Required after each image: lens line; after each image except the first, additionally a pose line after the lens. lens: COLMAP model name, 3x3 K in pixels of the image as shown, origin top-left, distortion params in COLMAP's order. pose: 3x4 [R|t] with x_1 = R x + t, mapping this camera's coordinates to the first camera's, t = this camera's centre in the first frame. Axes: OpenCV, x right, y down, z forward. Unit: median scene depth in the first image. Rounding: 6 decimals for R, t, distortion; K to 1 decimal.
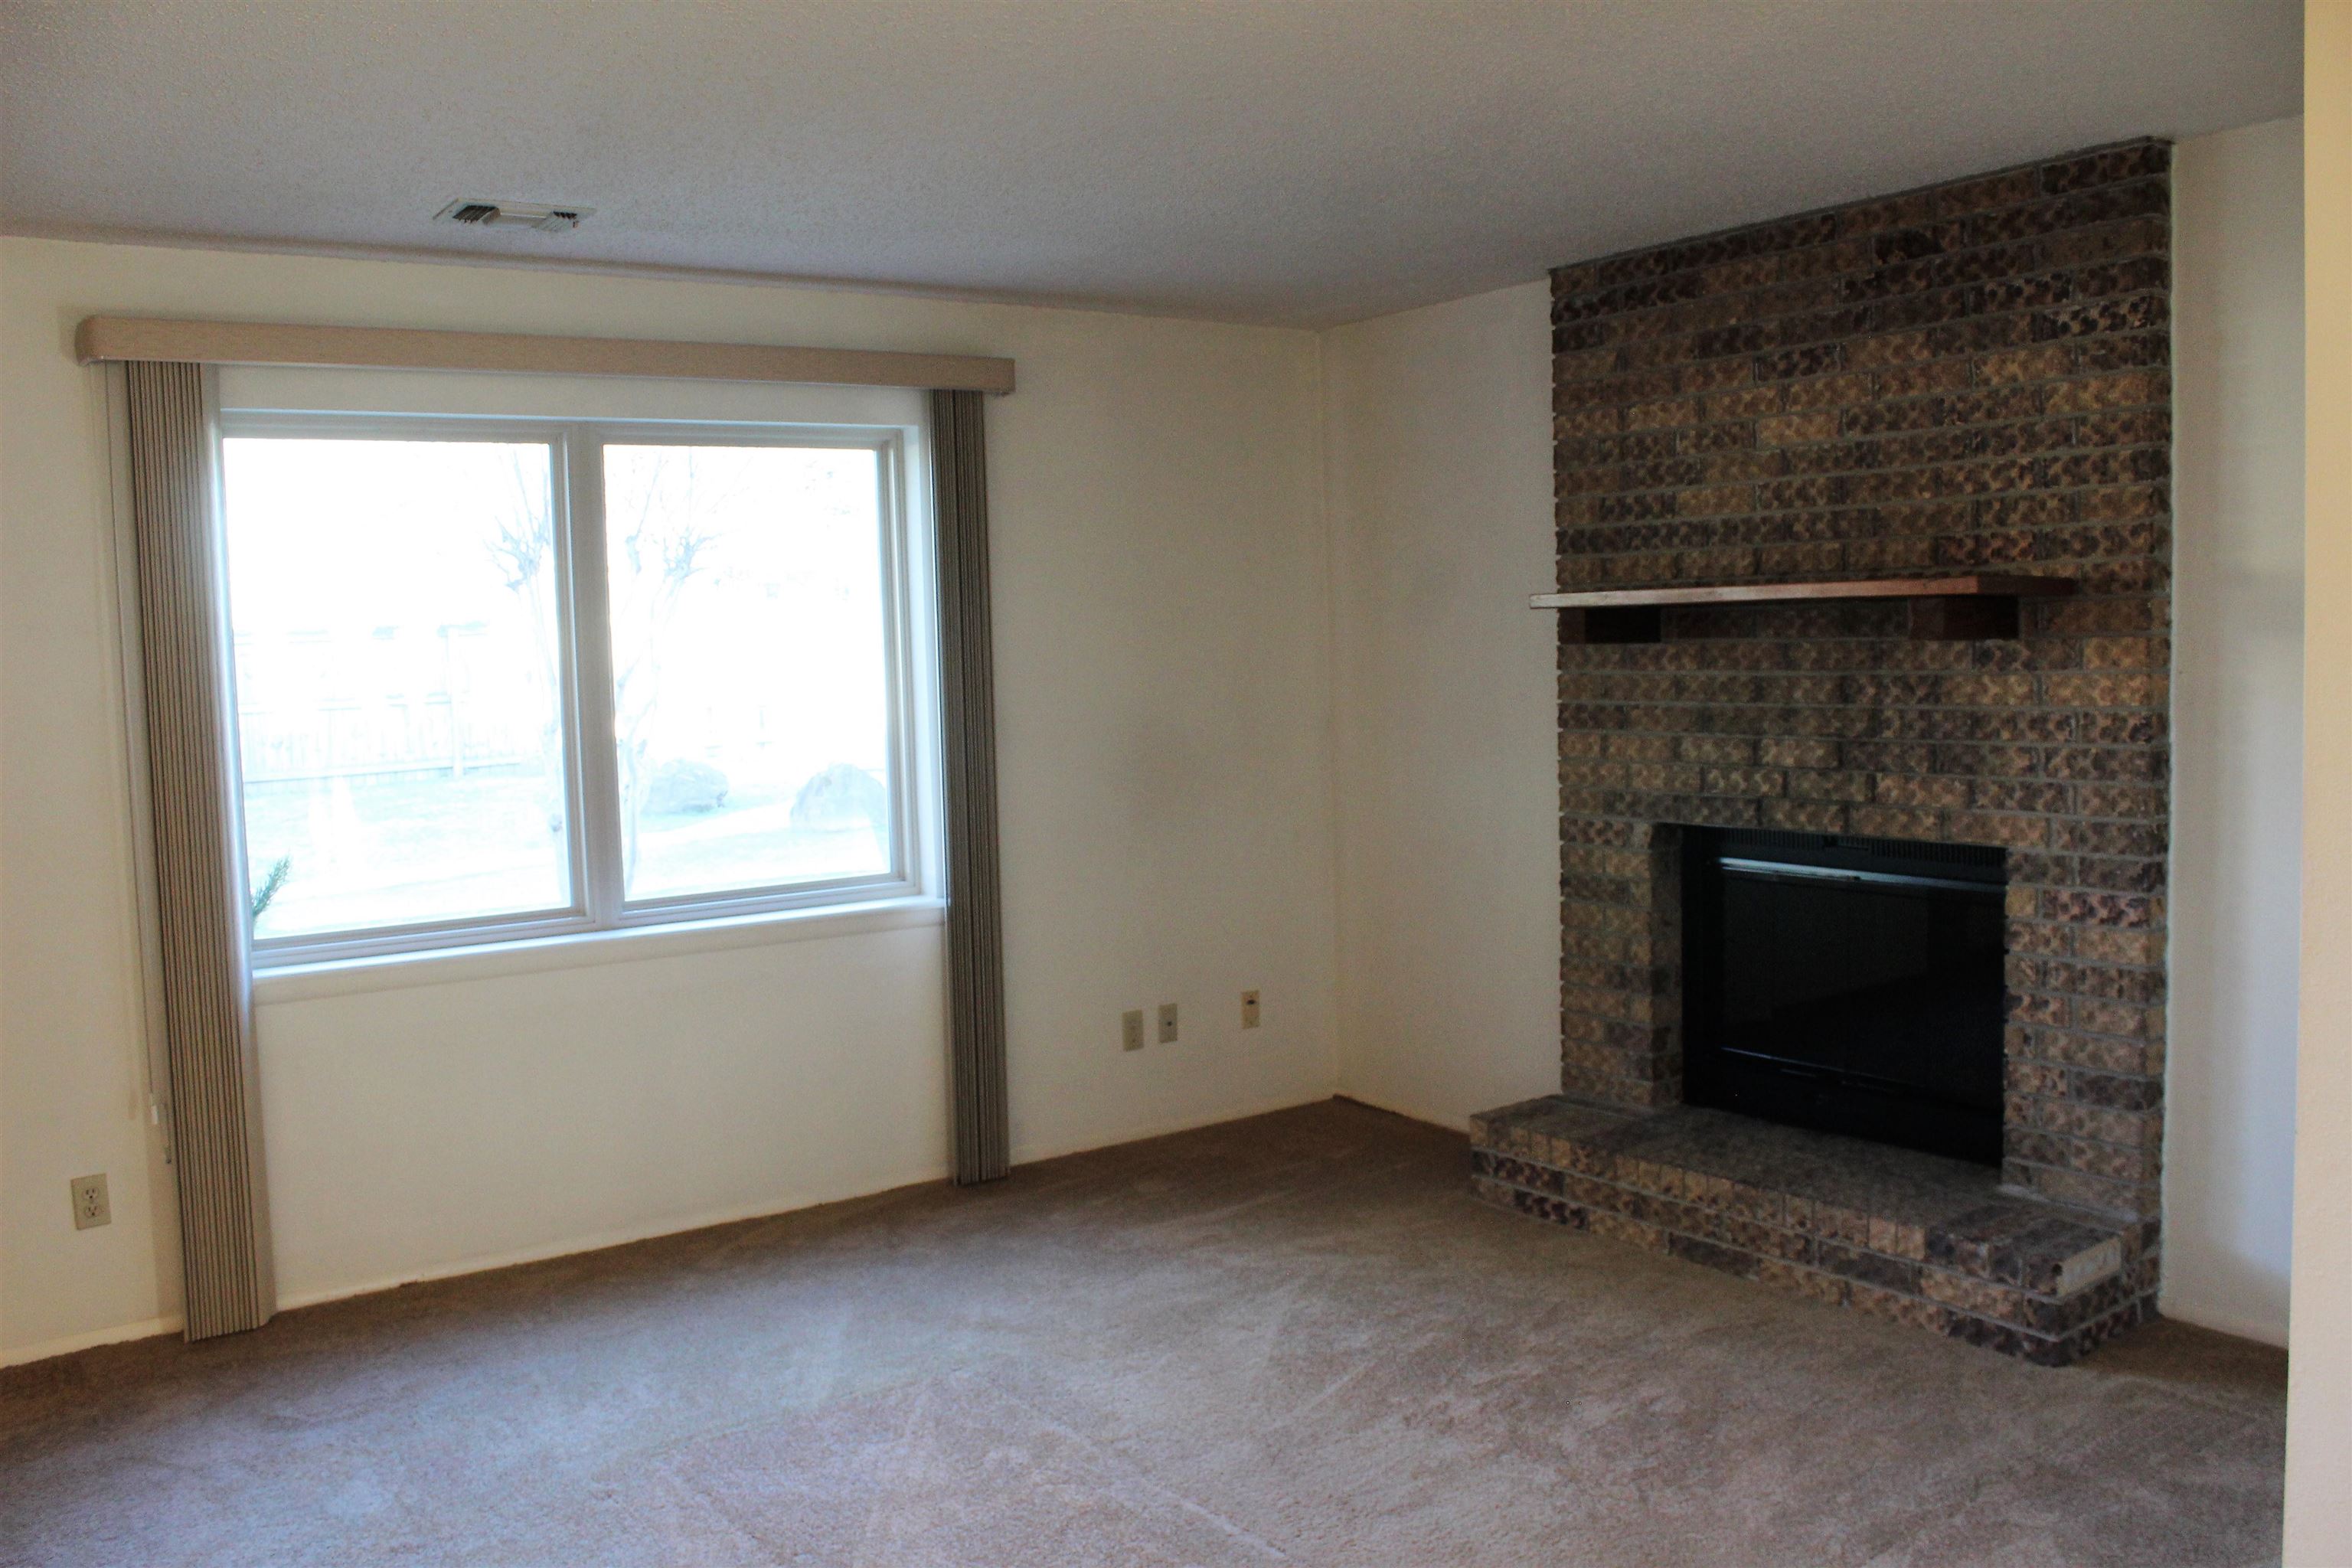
lens RADIAL K [[1990.6, 0, 1163.9], [0, 1990.6, 795.2], [0, 0, 1]] dist [-0.121438, 0.086592]
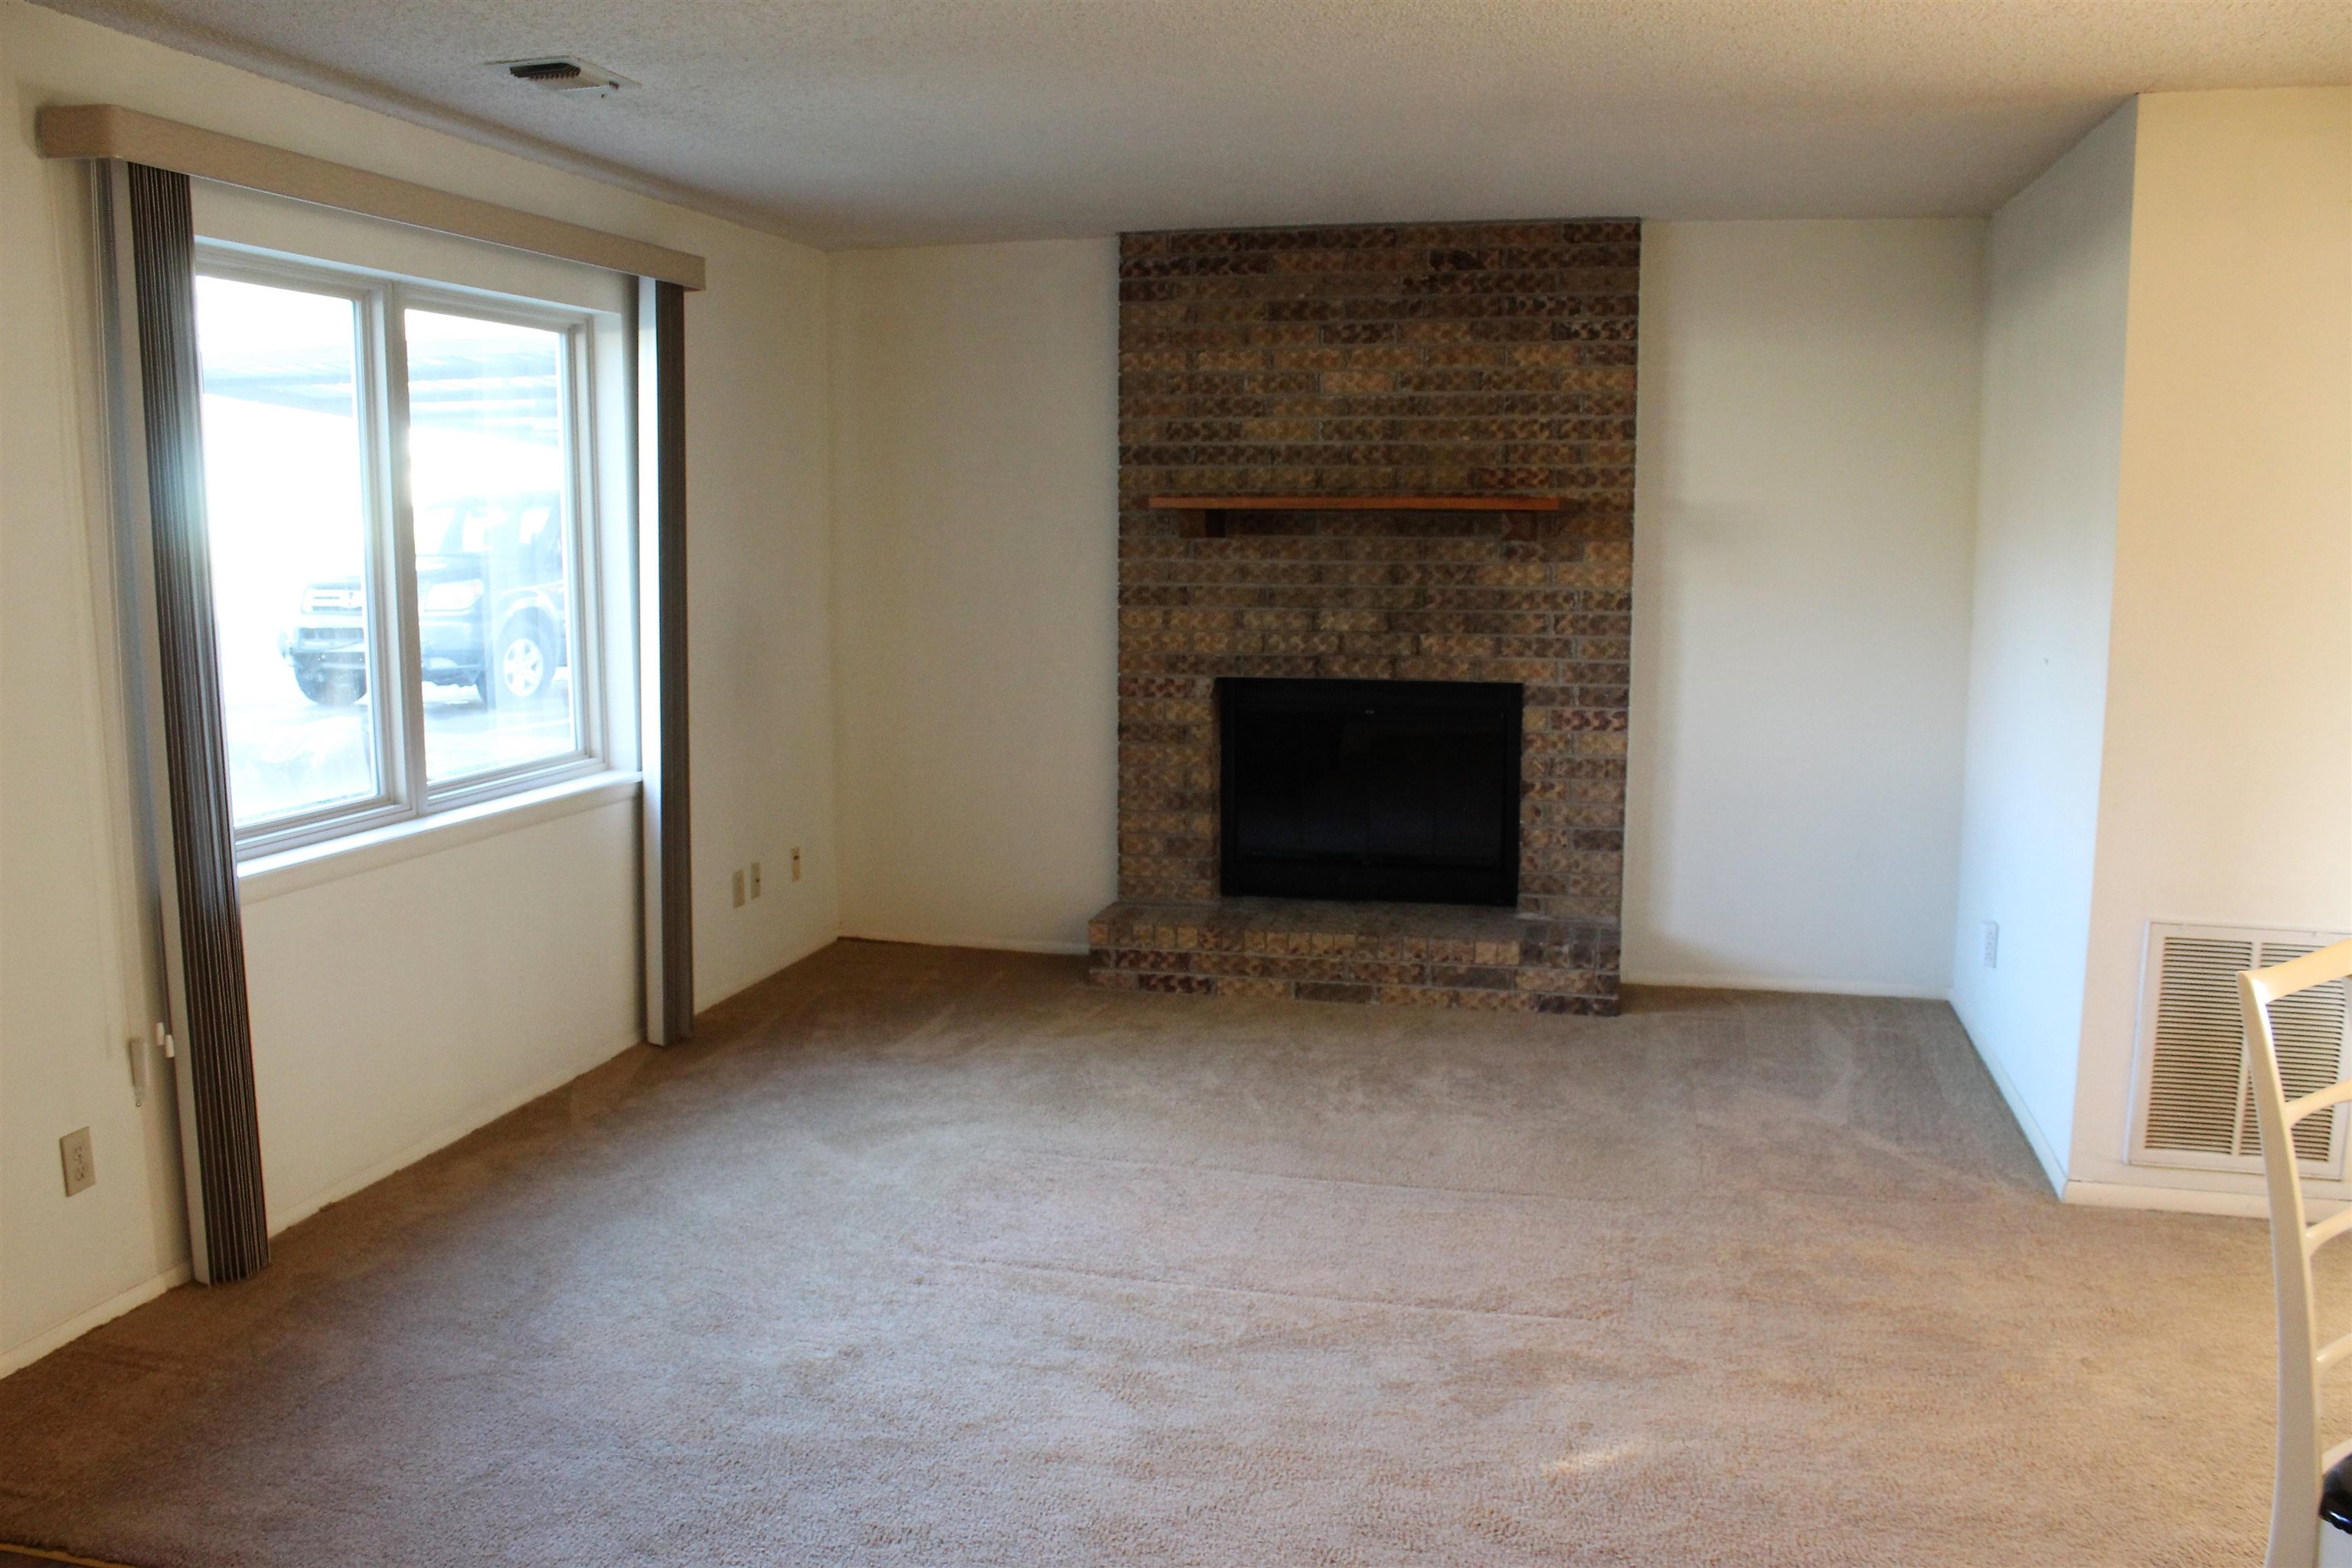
lens RADIAL K [[1990.6, 0, 1180.2], [0, 1990.6, 787.9], [0, 0, 1]] dist [-0.121438, 0.086592]
pose [[0.749295, -0.059480, 0.659560, -0.684858], [0.028880, 0.997946, 0.057188, 0.011671], [-0.661607, -0.023803, 0.749473, 0.045536]]
